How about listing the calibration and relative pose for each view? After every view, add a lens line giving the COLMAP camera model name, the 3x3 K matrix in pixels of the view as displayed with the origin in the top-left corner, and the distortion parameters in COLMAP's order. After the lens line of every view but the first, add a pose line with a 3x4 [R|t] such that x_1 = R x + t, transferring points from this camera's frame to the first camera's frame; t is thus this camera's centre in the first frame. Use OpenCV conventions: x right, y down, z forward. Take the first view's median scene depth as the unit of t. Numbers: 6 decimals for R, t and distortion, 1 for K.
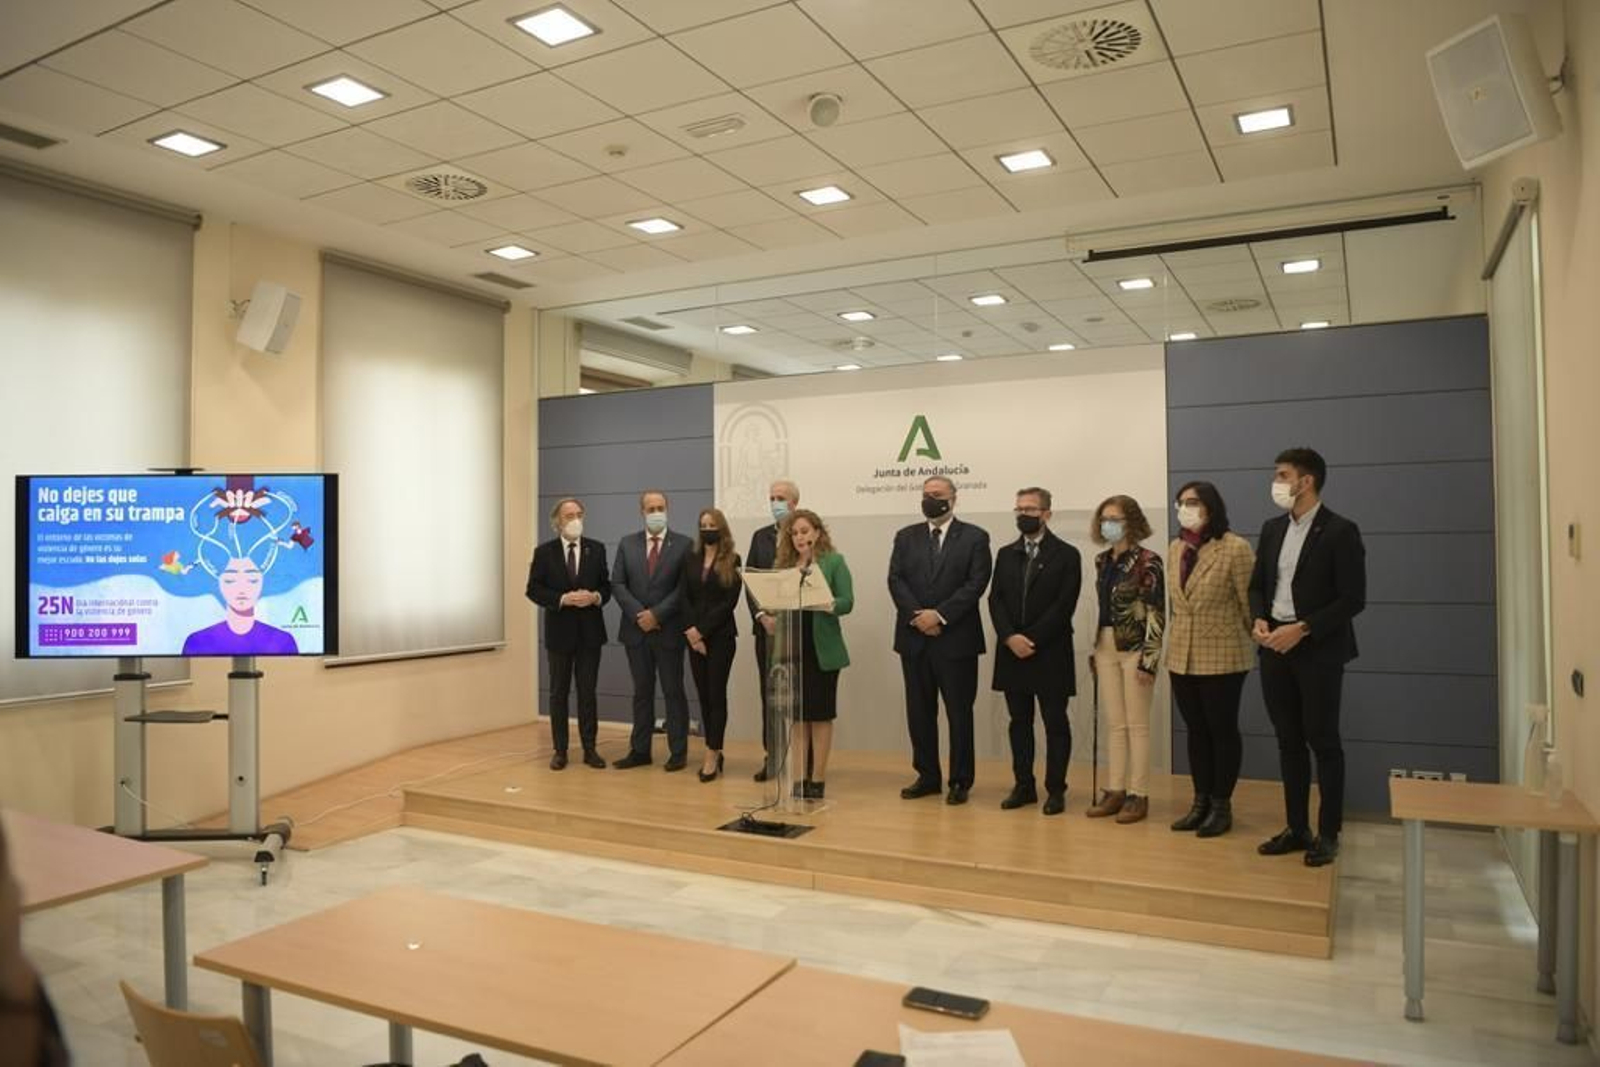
lens RADIAL K [[1088.3, 0, 788.0], [0, 1088.3, 522.9], [0, 0, 1]] dist [-0.060465, 0.009539]
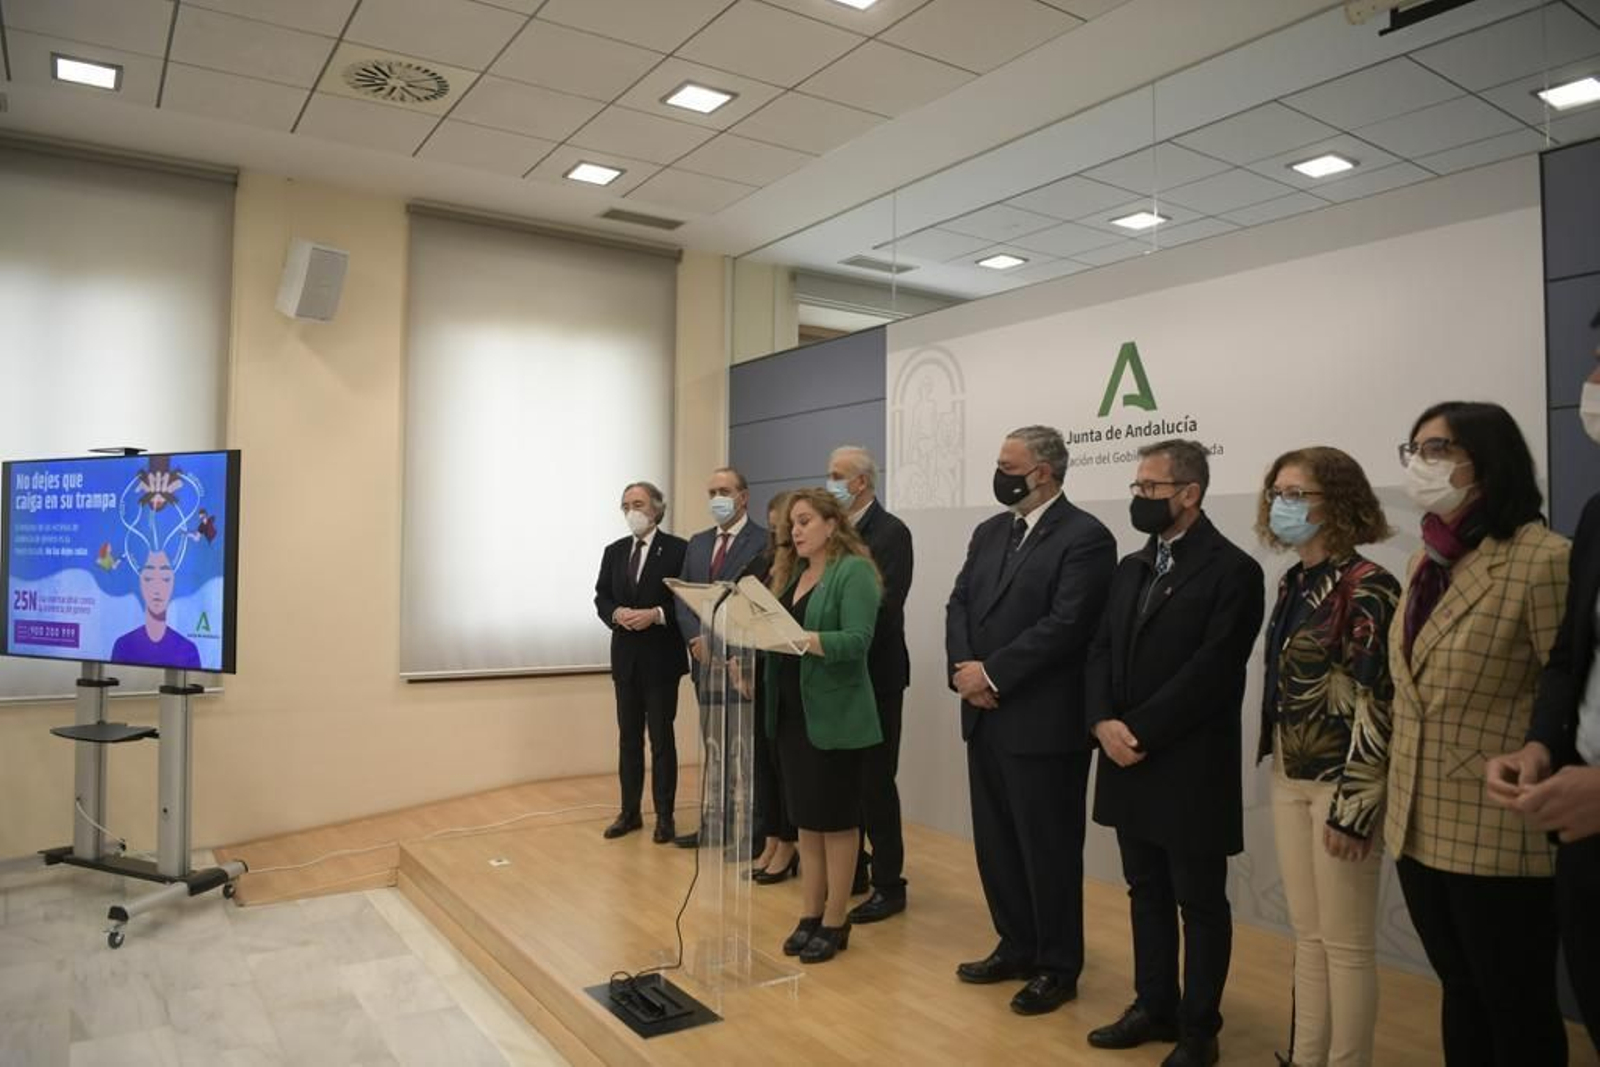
lens RADIAL K [[1088.3, 0, 797.5], [0, 1088.3, 526.6], [0, 0, 1]] dist [-0.060465, 0.009539]
pose [[0.884409, 0.003391, -0.466700, 0.313330], [-0.003107, 0.999994, 0.001376, 0.009332], [0.466702, 0.000233, 0.884415, 0.464323]]
